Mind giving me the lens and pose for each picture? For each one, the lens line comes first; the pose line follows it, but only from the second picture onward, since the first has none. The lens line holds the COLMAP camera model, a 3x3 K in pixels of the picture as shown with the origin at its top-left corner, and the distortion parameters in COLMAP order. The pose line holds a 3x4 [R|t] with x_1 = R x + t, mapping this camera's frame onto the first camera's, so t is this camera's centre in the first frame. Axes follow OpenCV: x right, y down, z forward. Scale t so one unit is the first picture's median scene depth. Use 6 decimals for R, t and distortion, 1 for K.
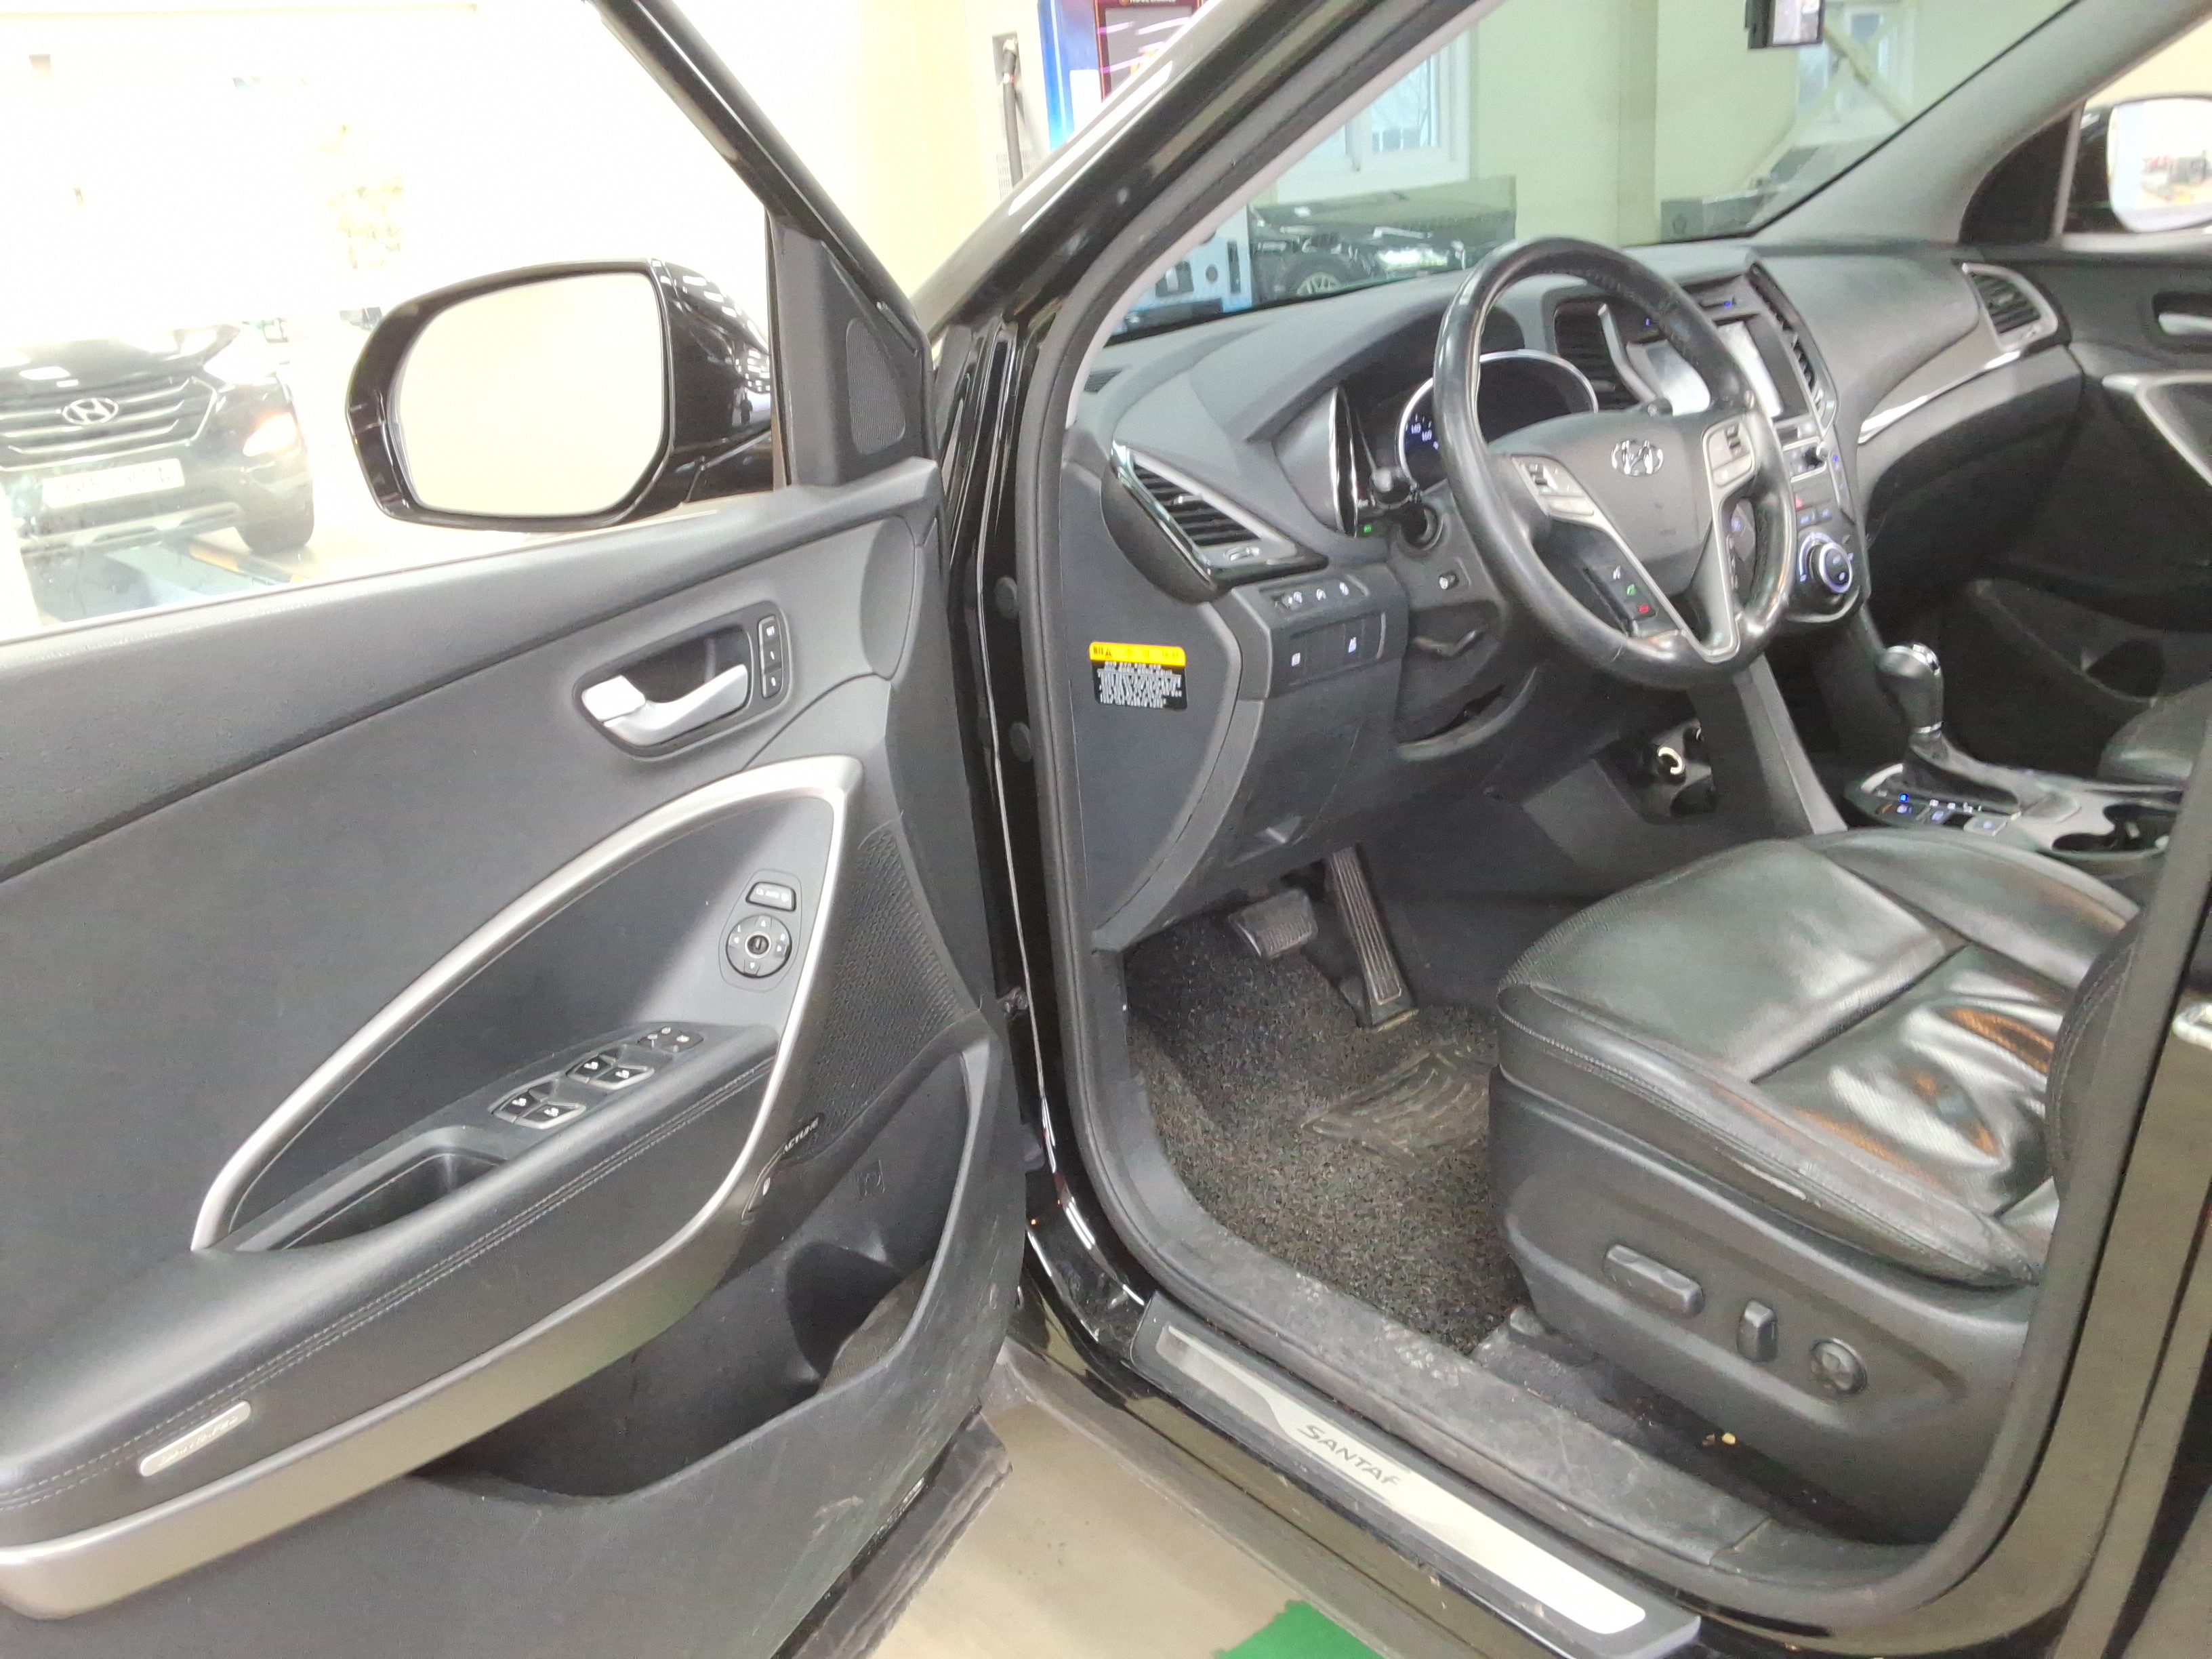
lens RADIAL K [[1718.9, 0, 1099.2], [0, 1718.9, 821.0], [0, 0, 1]] dist [0.140910, -0.198971]
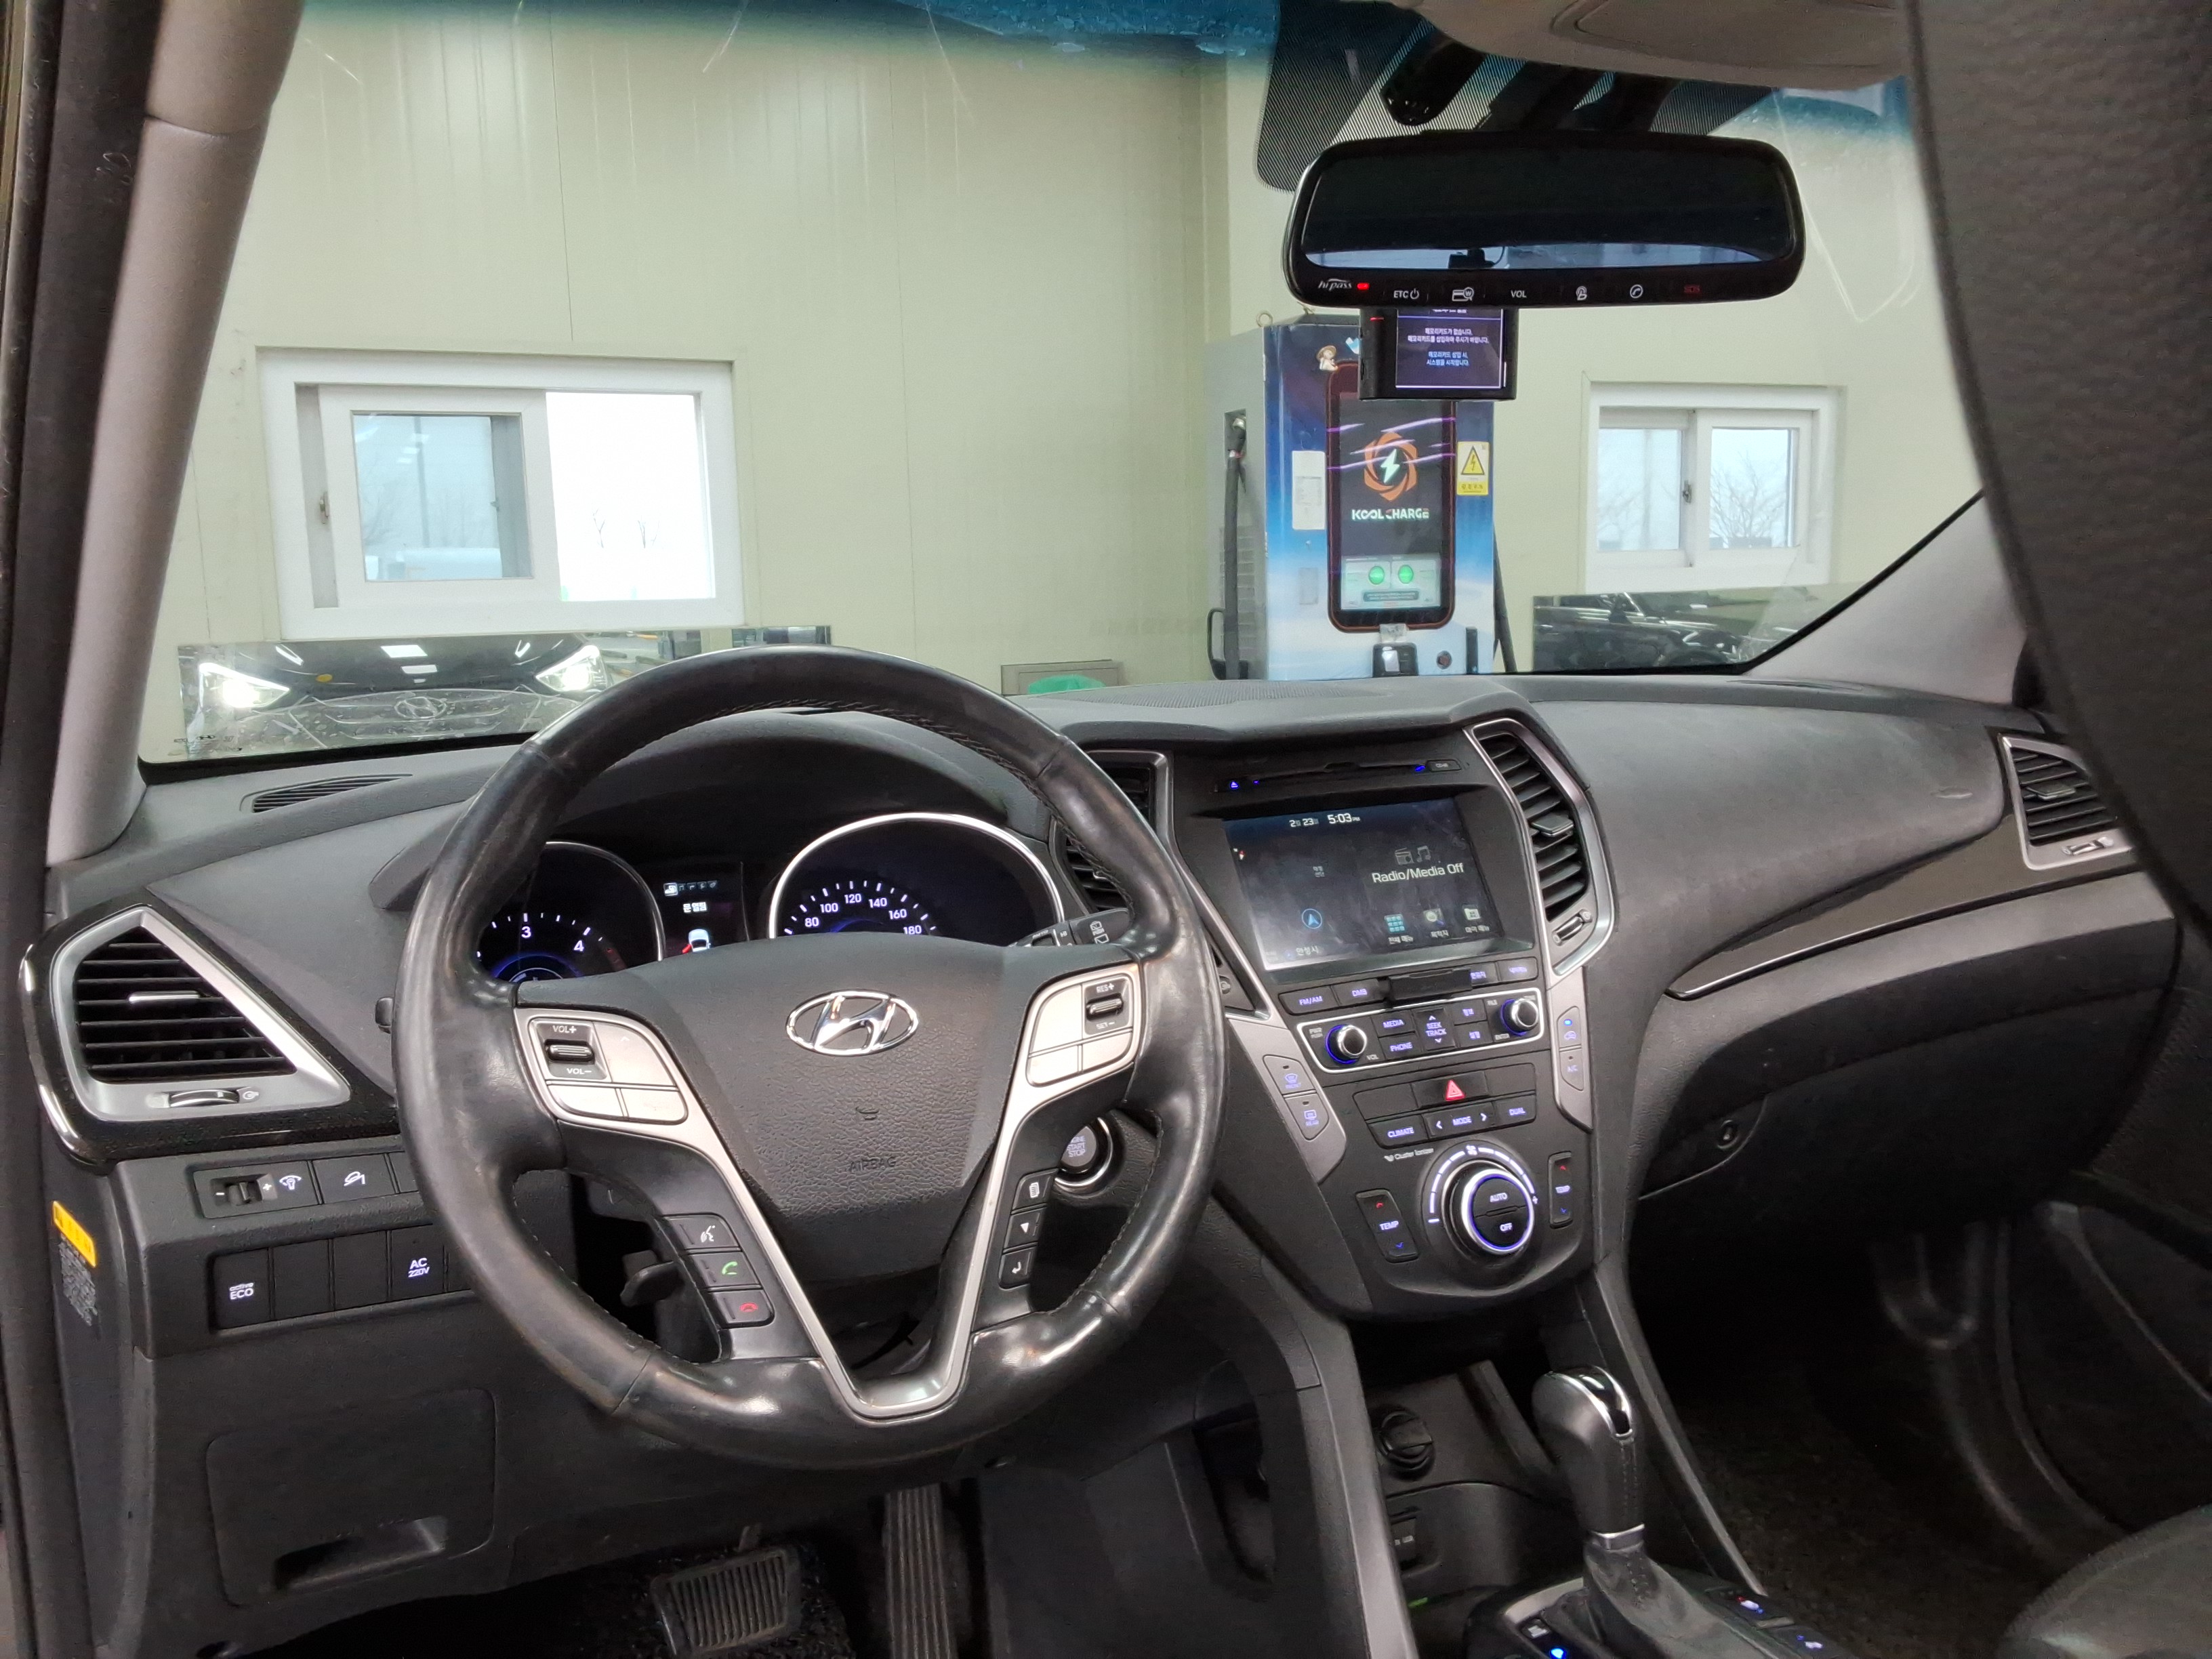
lens RADIAL K [[1718.9, 0, 1099.2], [0, 1718.9, 821.0], [0, 0, 1]] dist [0.140910, -0.198971]
pose [[0.964396, 0.097939, -0.245661, 0.422092], [-0.144248, 0.973360, -0.178222, -0.148338], [0.221661, 0.207313, 0.952831, 0.371335]]
